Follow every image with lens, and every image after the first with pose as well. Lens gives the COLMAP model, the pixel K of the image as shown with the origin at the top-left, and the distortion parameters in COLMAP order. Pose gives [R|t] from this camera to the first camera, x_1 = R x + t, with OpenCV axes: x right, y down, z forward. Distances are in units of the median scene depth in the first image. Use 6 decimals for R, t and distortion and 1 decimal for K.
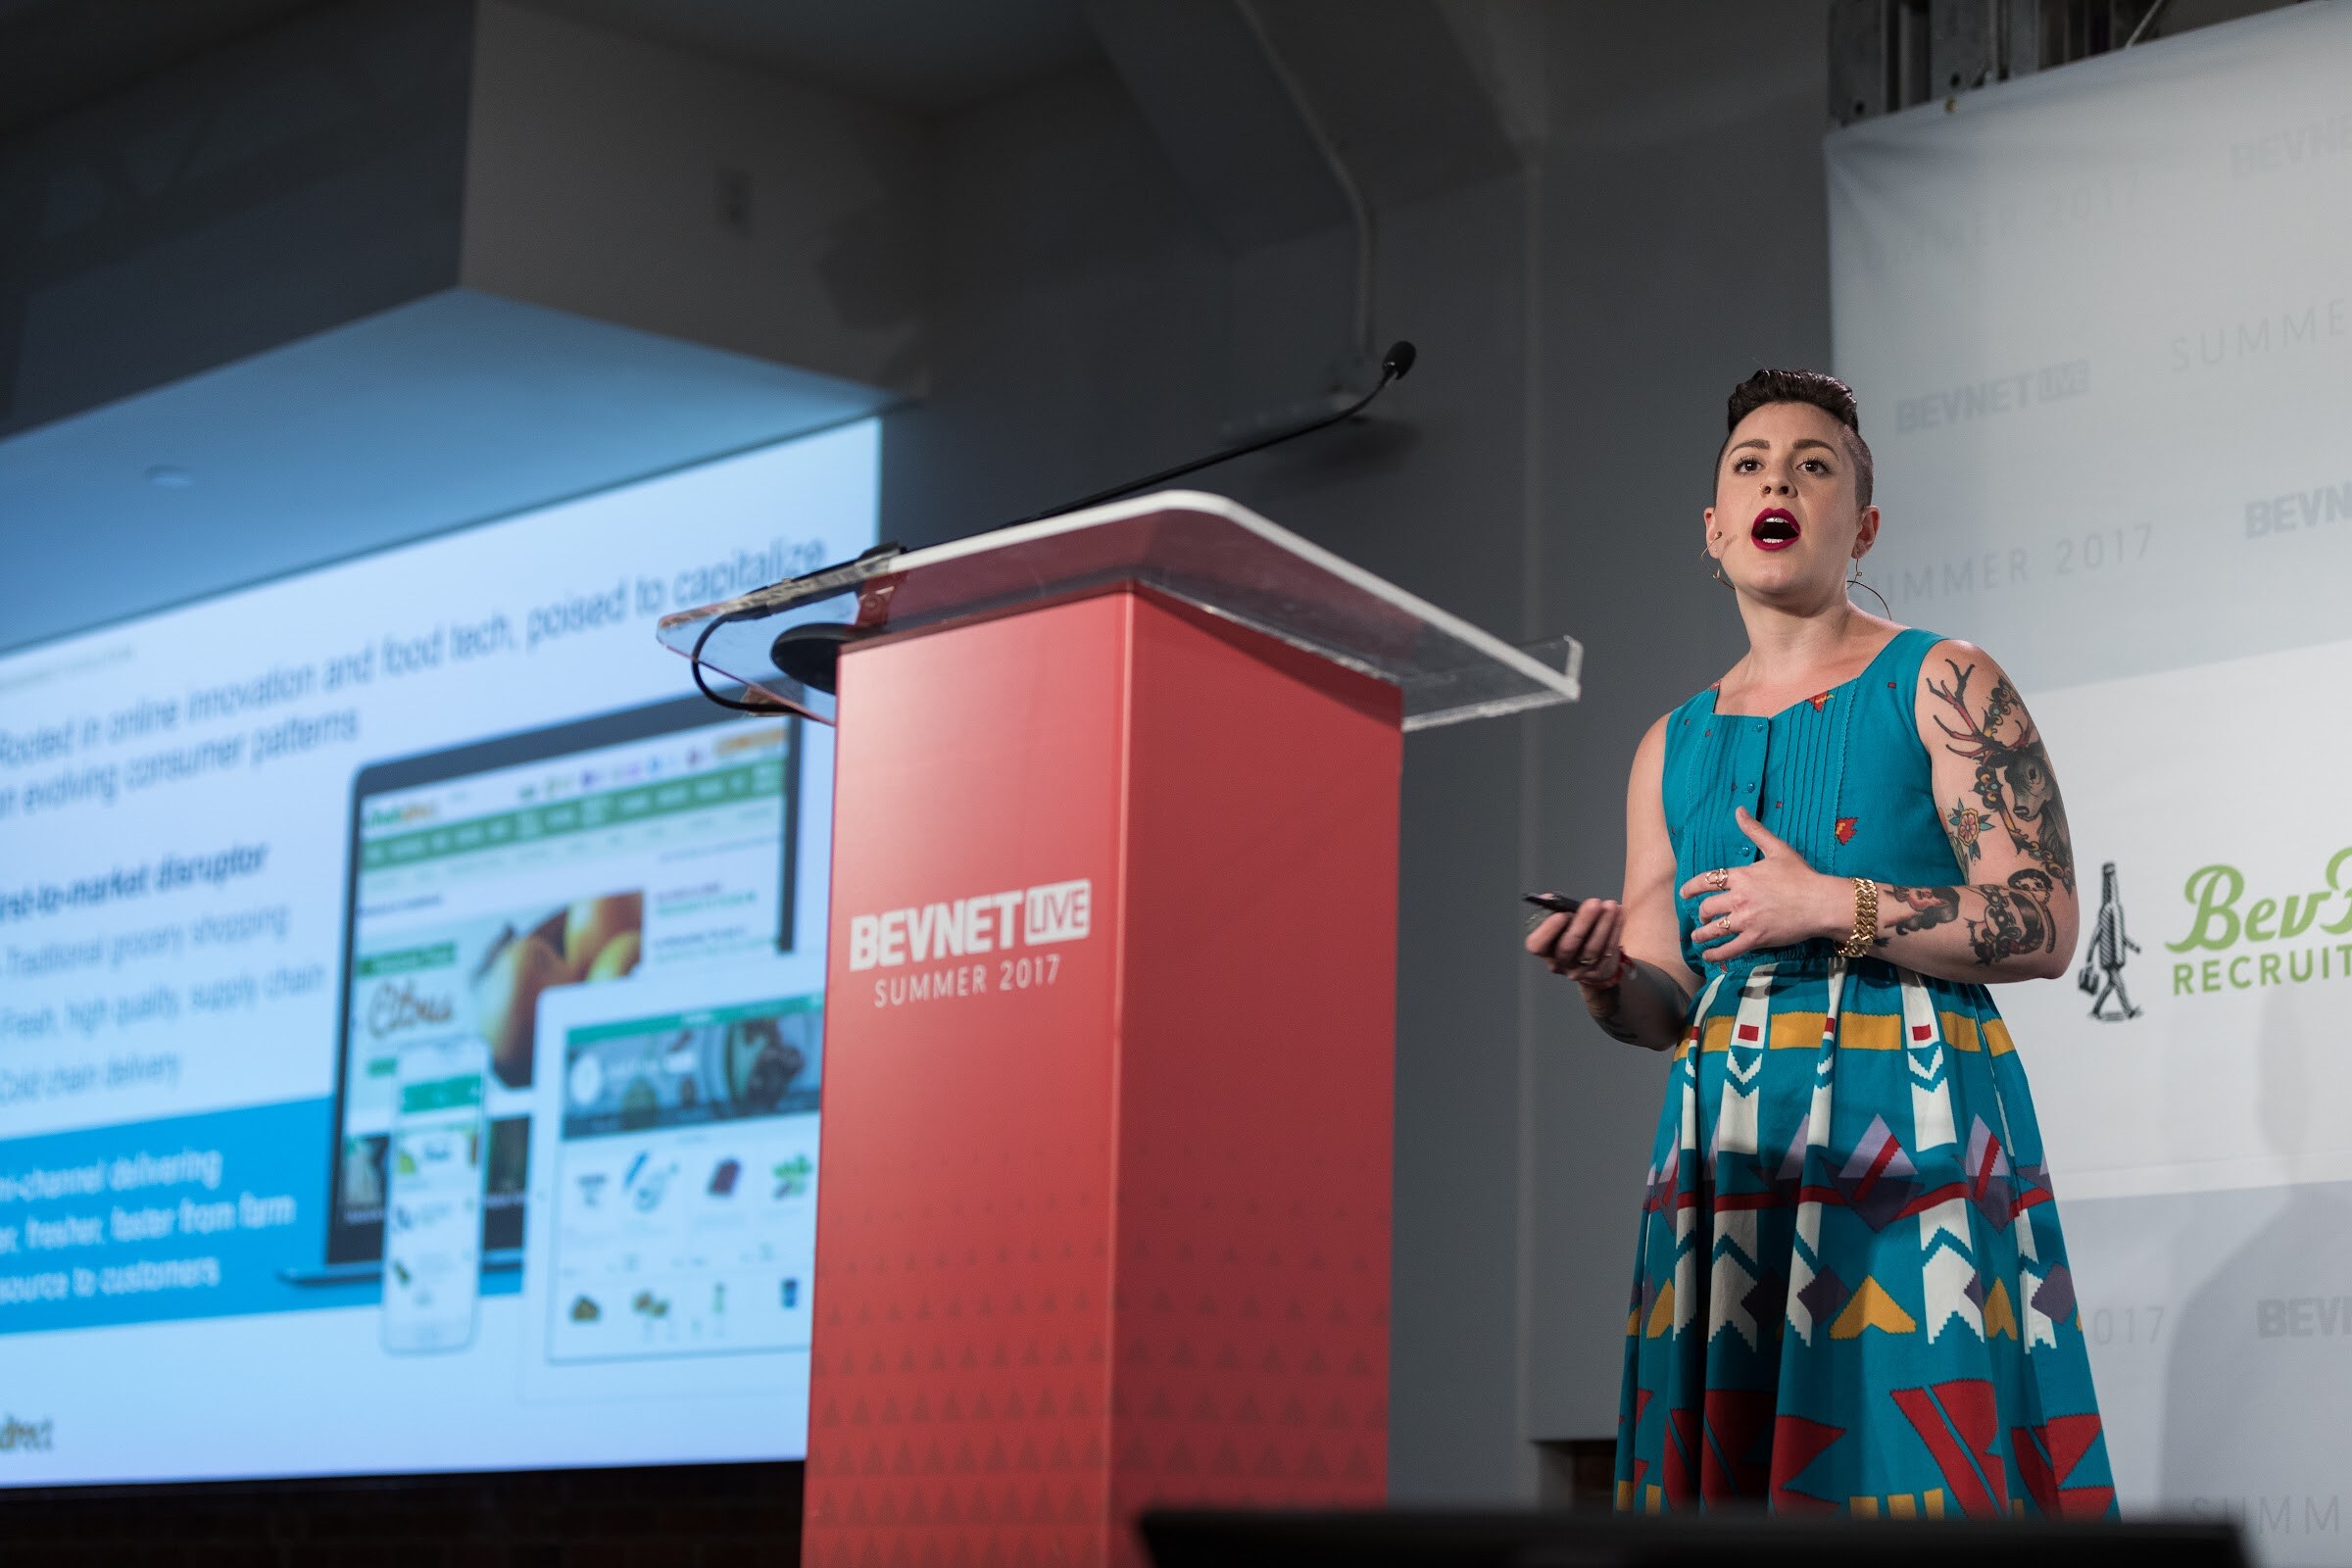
lens RADIAL K [[4787.6, 0, 1176.0], [0, 4787.6, 784.0], [0, 0, 1]] dist [0.071461, -0.099290]
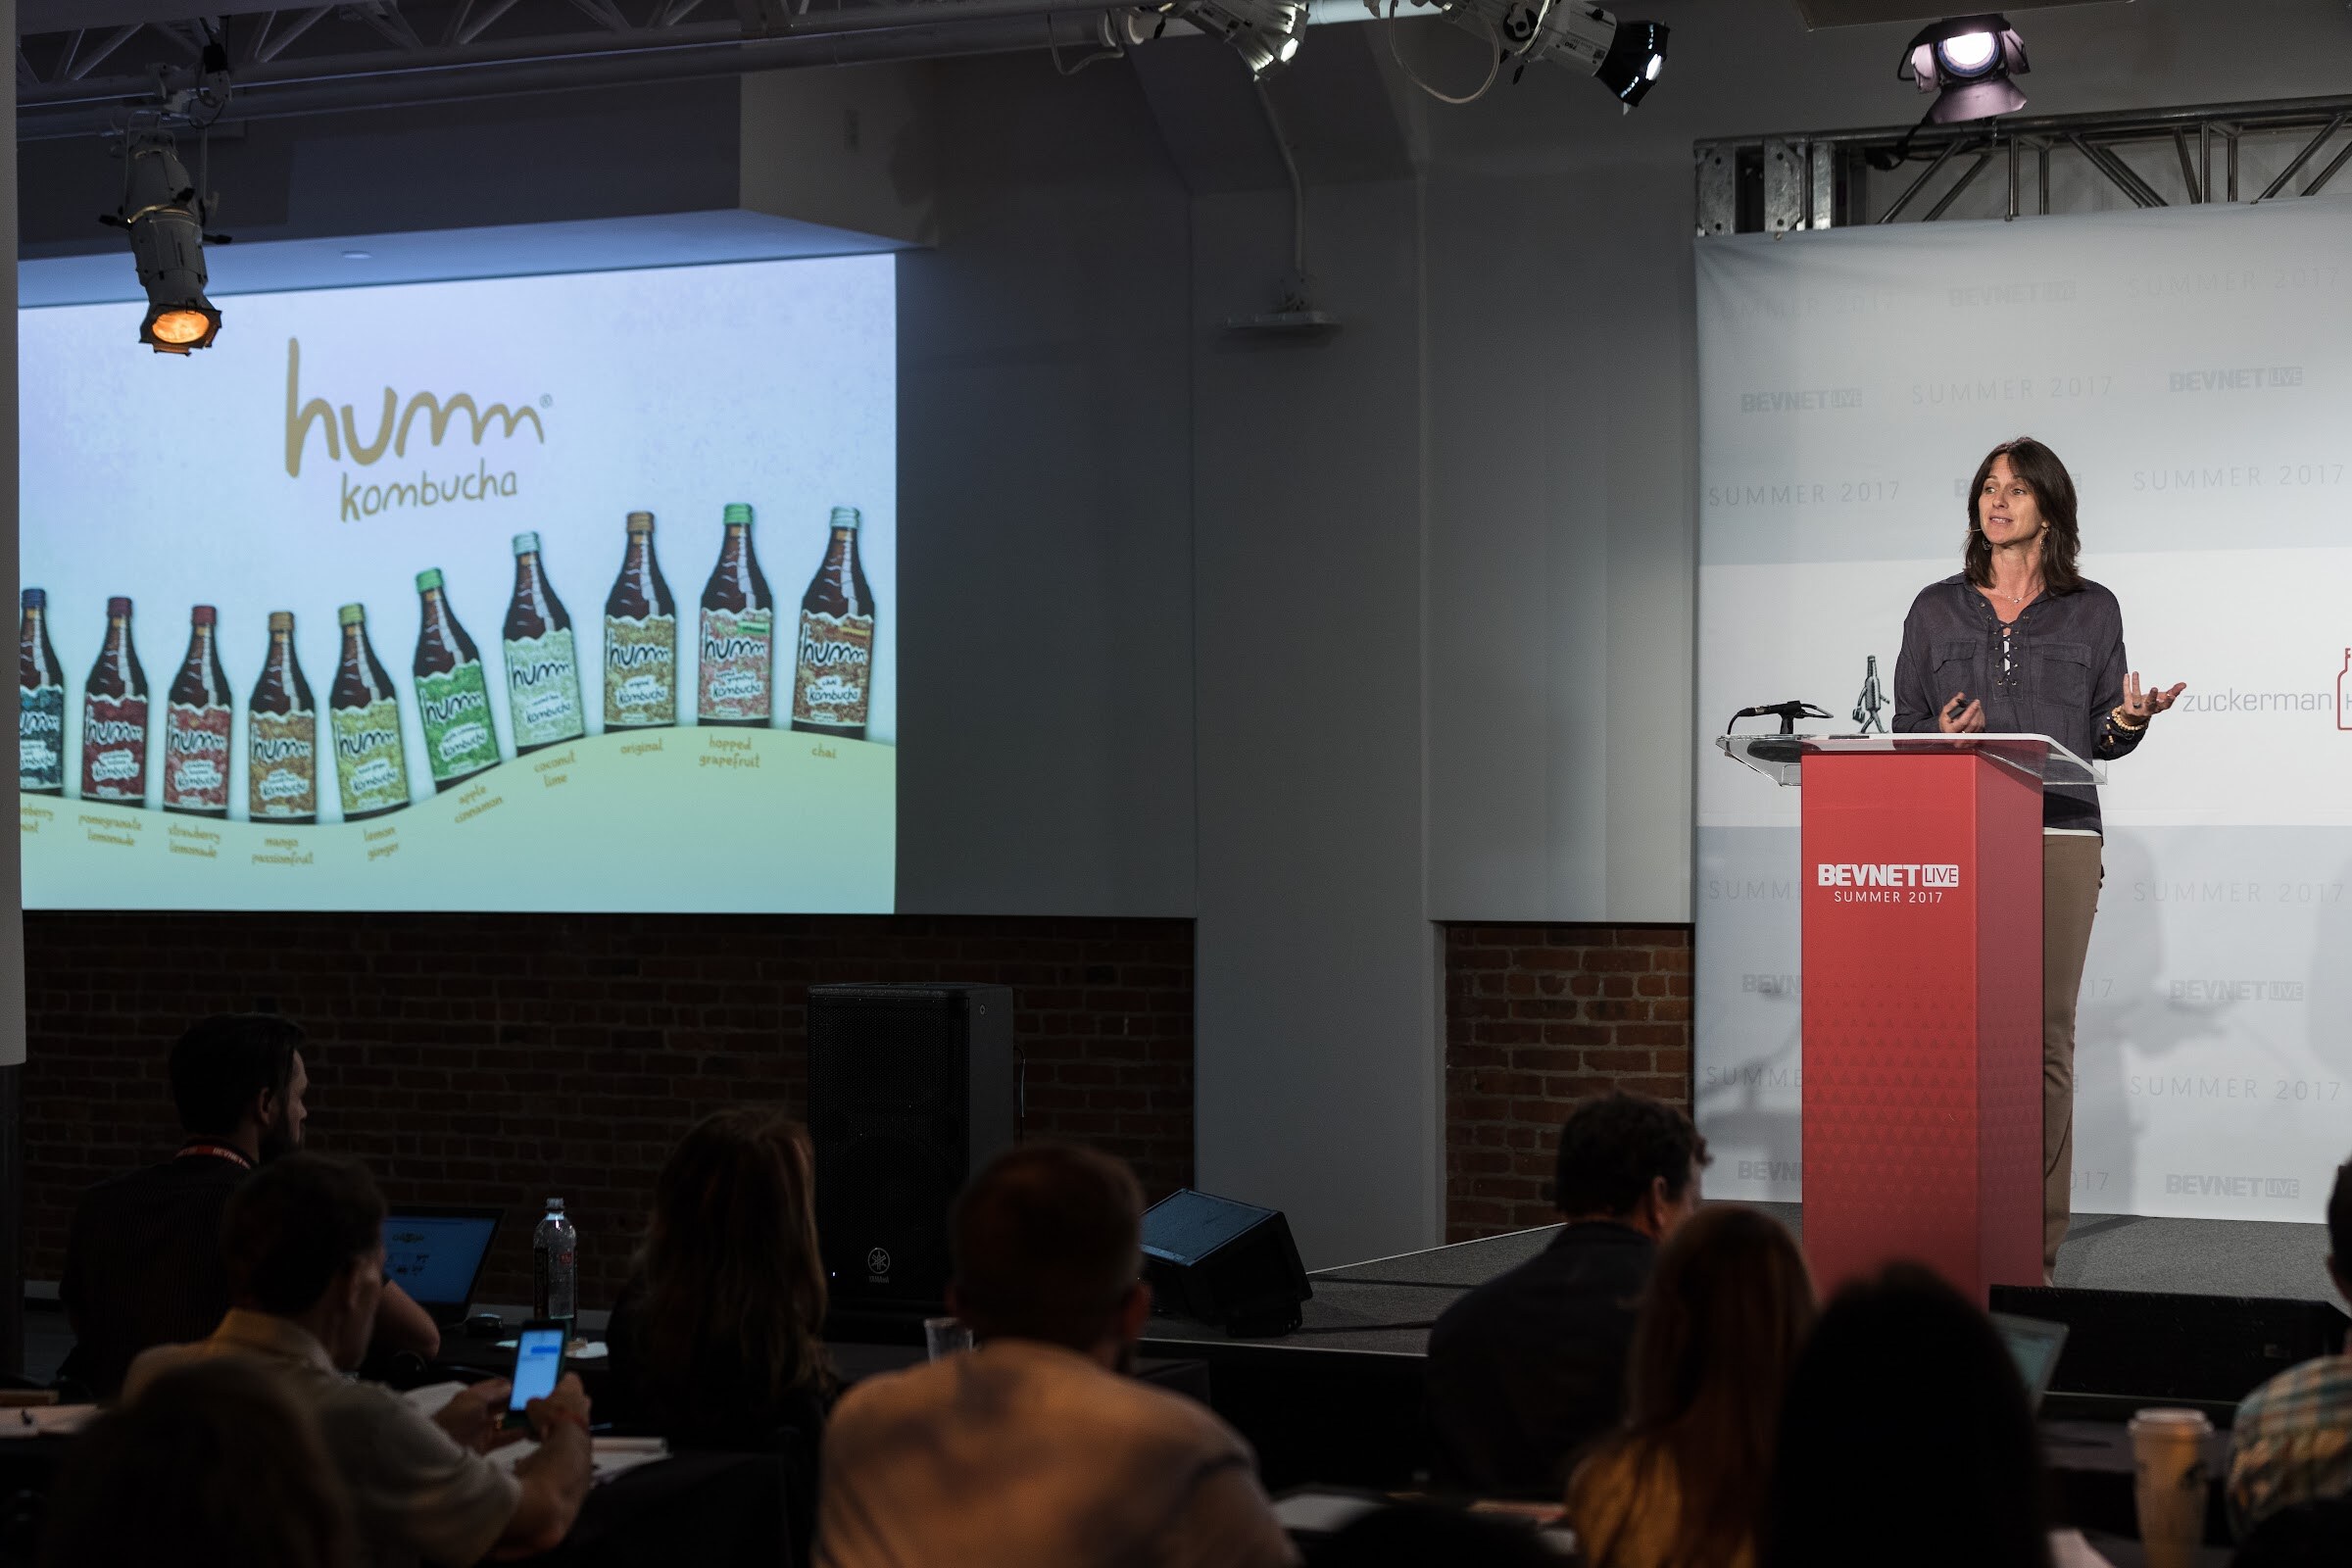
lens RADIAL K [[4811.6, 0, 1149.1], [0, 4811.6, 741.2], [0, 0, 1]] dist [0.063921, -0.143777]
pose [[0.940908, -0.022206, 0.337933, -1.276608], [-0.036070, 0.985601, 0.165195, -0.449669], [-0.336735, -0.167622, 0.926559, -1.237804]]
